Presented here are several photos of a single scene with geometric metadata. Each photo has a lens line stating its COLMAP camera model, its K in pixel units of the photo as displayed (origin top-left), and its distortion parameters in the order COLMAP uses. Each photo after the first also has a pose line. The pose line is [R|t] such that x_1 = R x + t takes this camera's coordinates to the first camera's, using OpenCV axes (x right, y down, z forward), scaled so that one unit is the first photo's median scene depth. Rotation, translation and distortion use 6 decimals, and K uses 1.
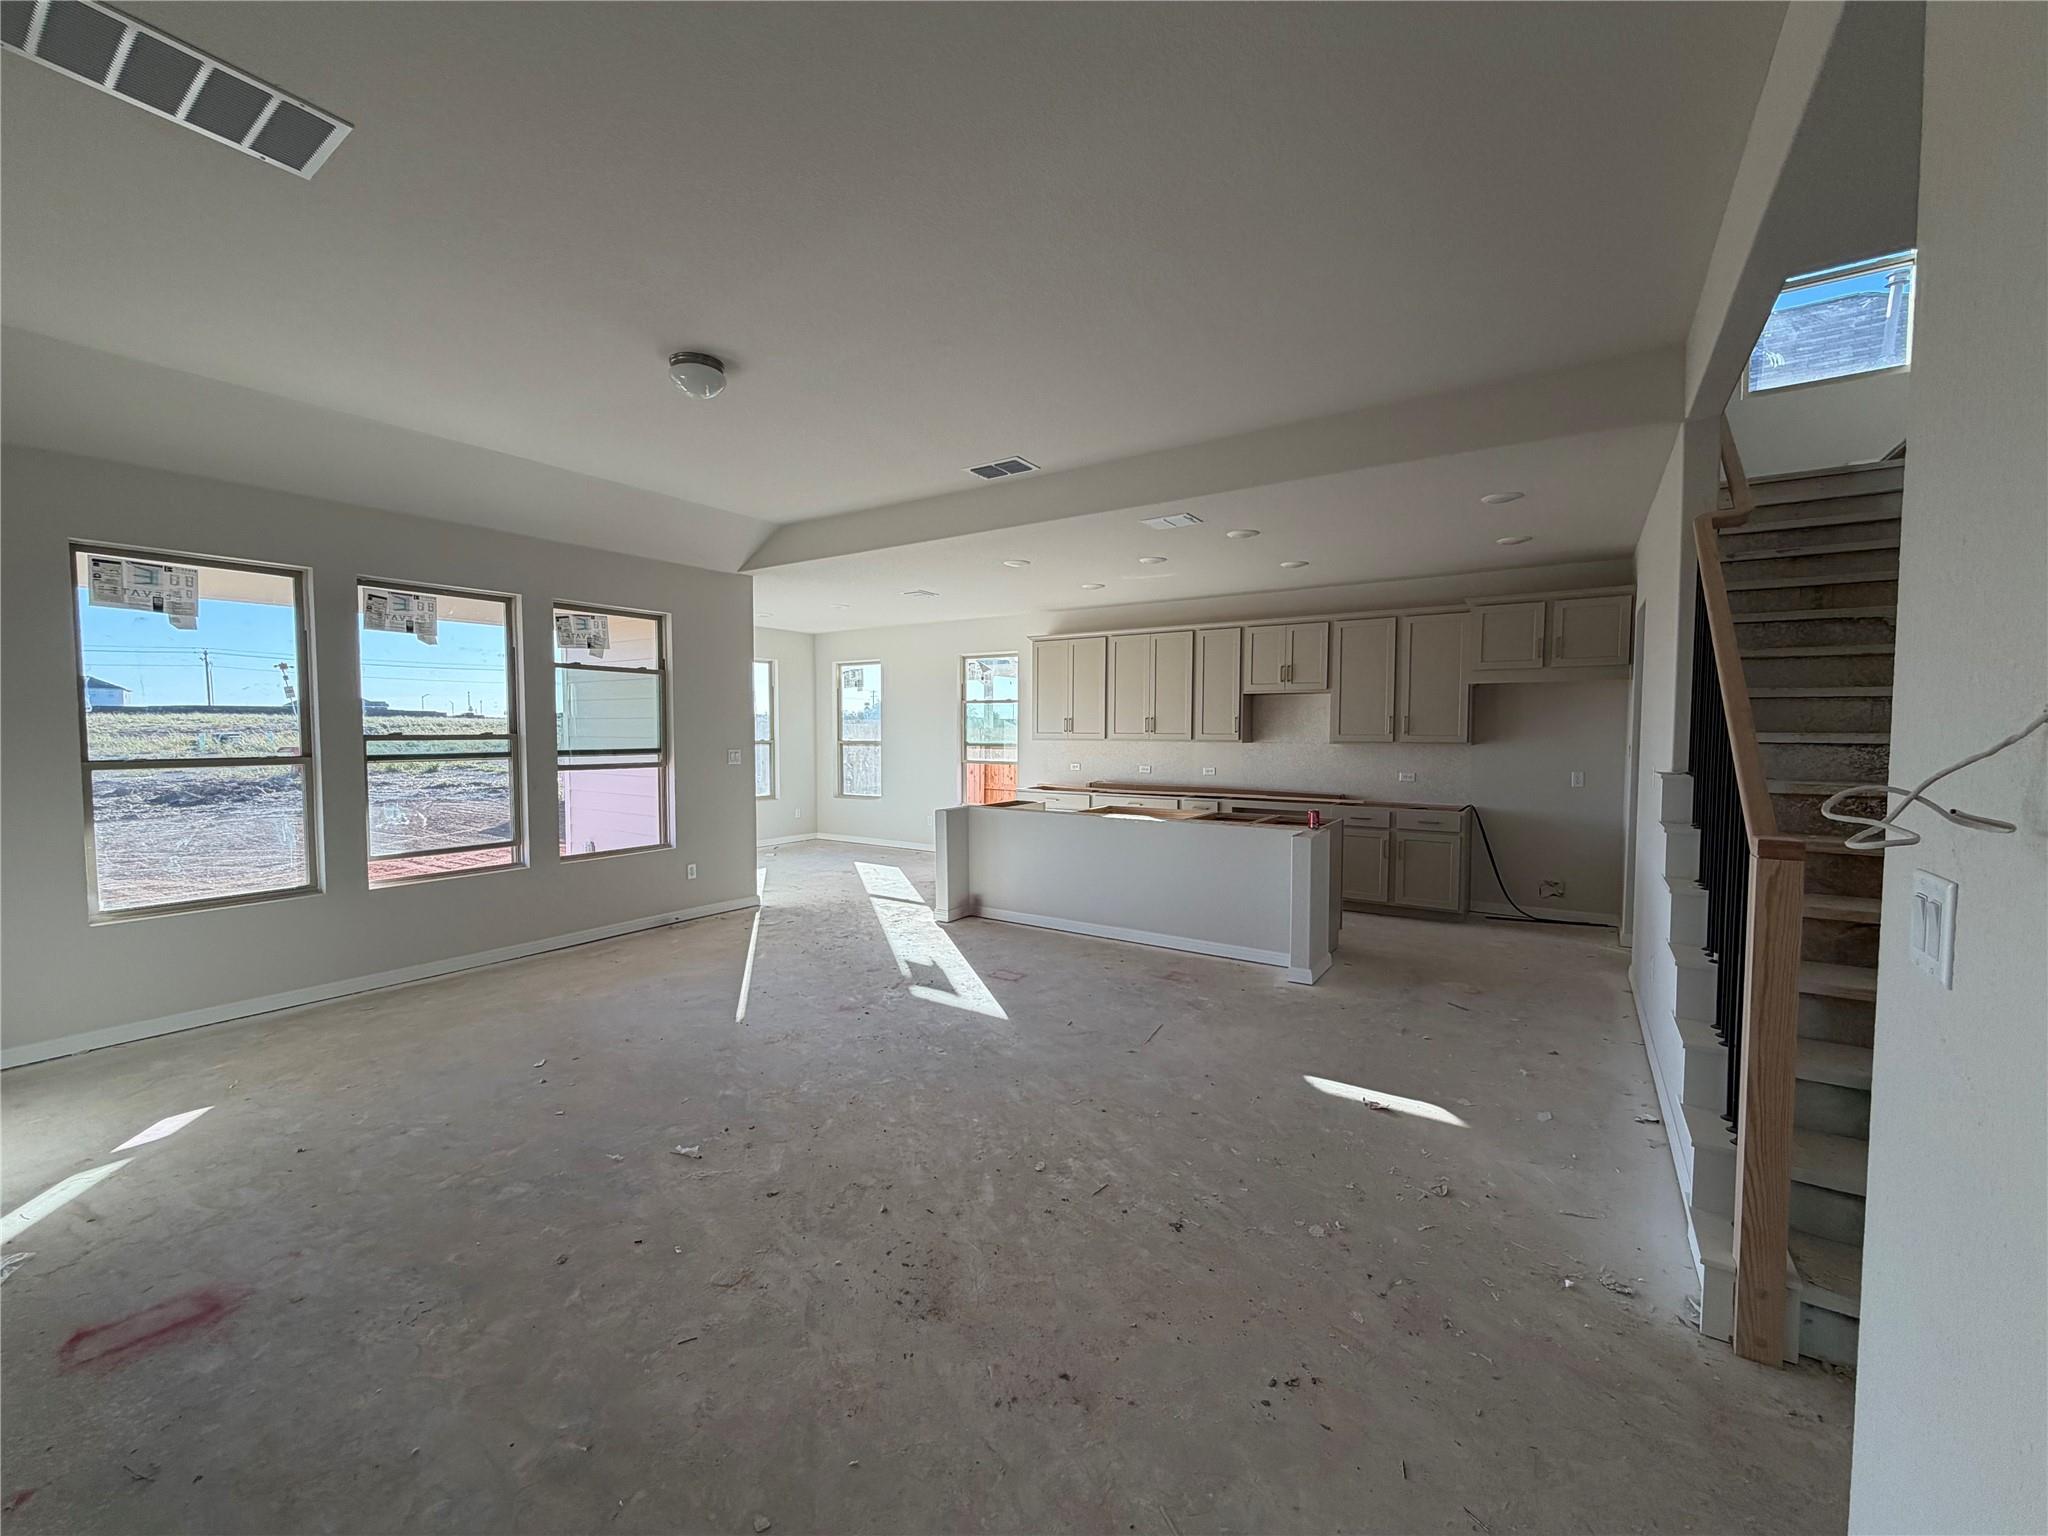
lens RADIAL K [[815.9, 0, 1021.1], [0, 815.9, 770.6], [0, 0, 1]] dist [0.000416, -0.000012]
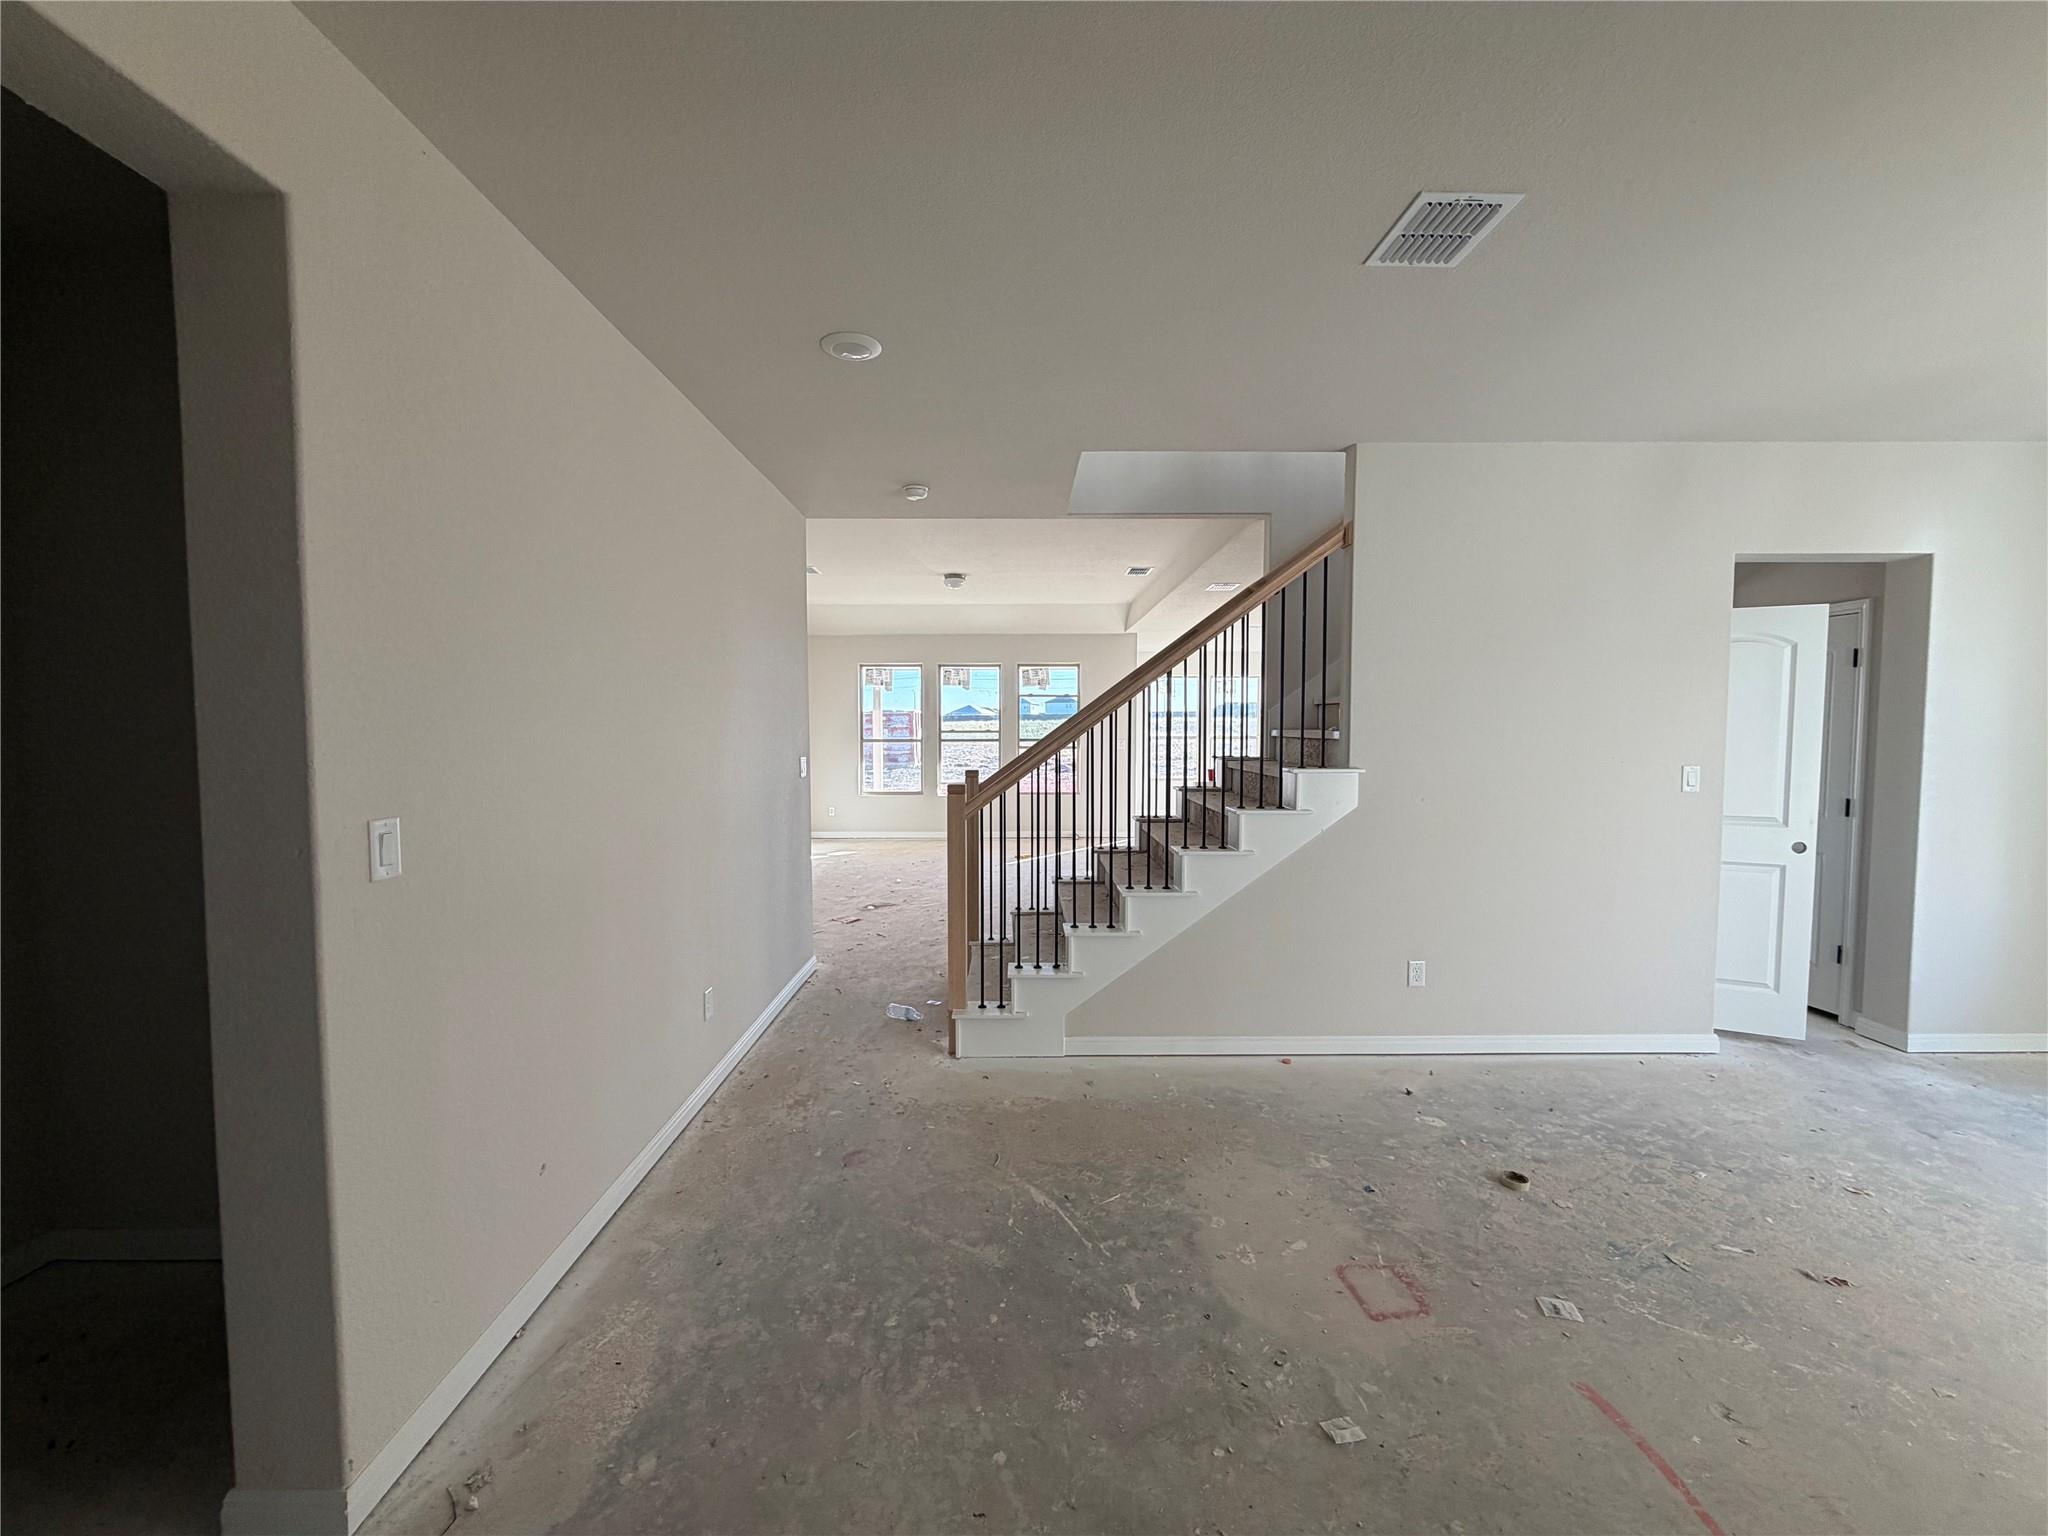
lens RADIAL K [[815.9, 0, 1020.8], [0, 815.9, 769.9], [0, 0, 1]] dist [0.000416, -0.000012]
pose [[0.561301, 0.040878, -0.826601, 1.091289], [-0.040263, 0.998946, 0.022061, 0.007357], [0.826631, 0.020899, 0.562356, -0.113088]]
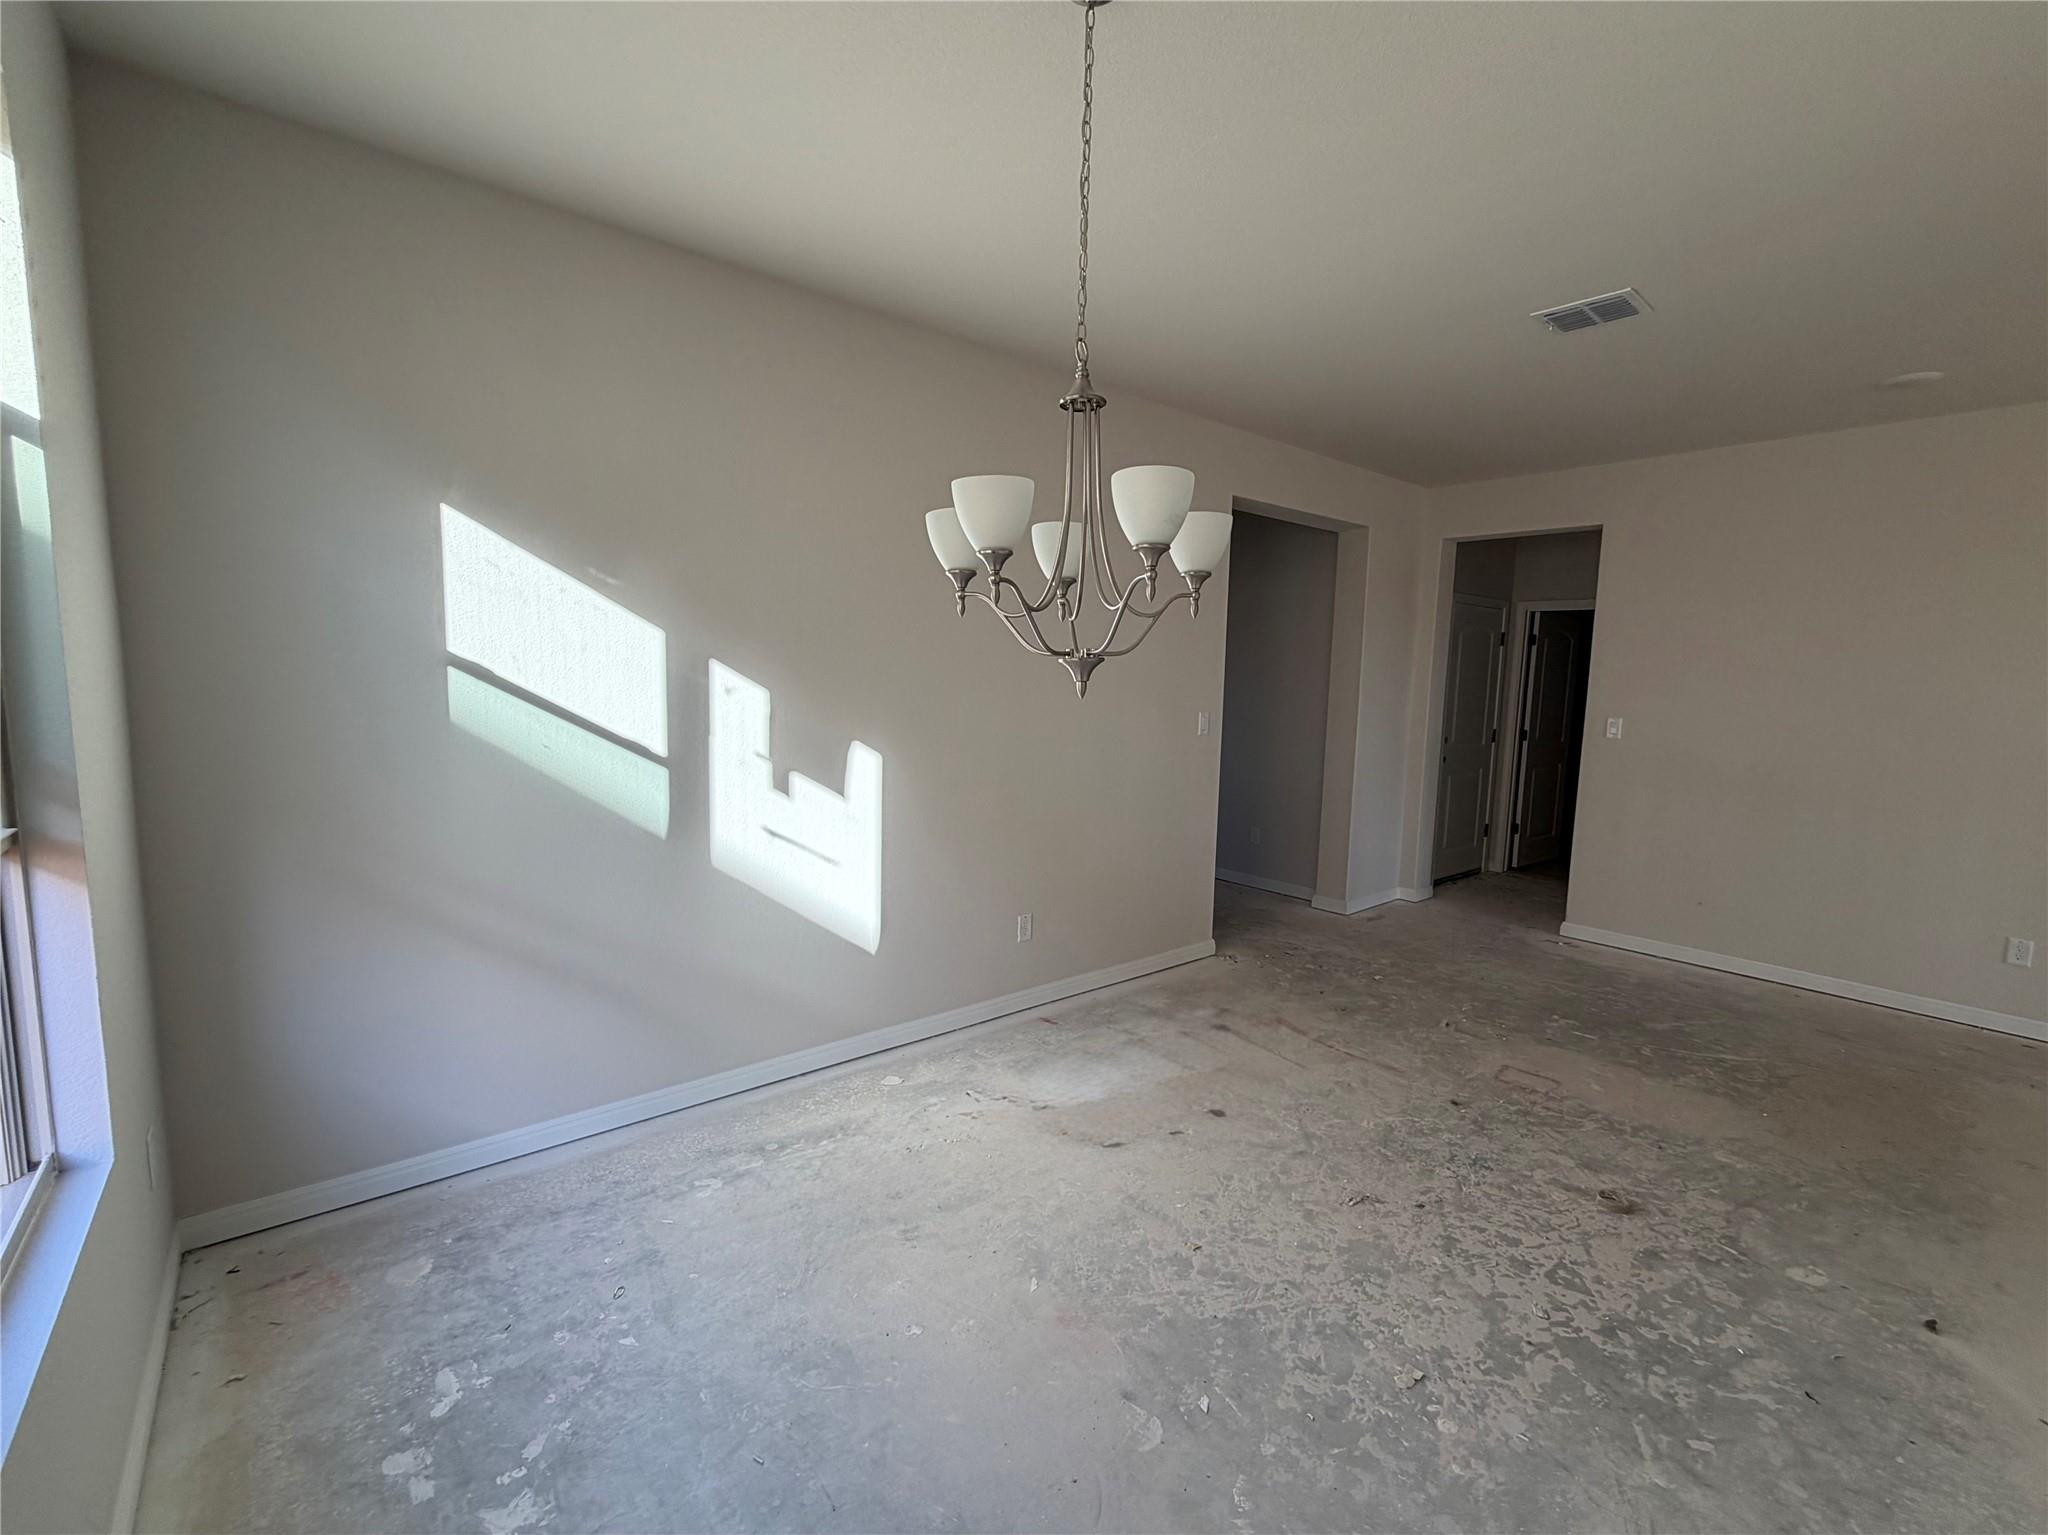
lens RADIAL K [[885.0, 0, 1037.4], [0, 885.0, 773.5], [0, 0, 1]] dist [-0.013110, -0.000306]
pose [[-0.959641, -0.054352, 0.275927, 1.041539], [-0.009122, 0.986646, 0.162627, -0.042575], [-0.281081, 0.153546, -0.947321, 0.876879]]
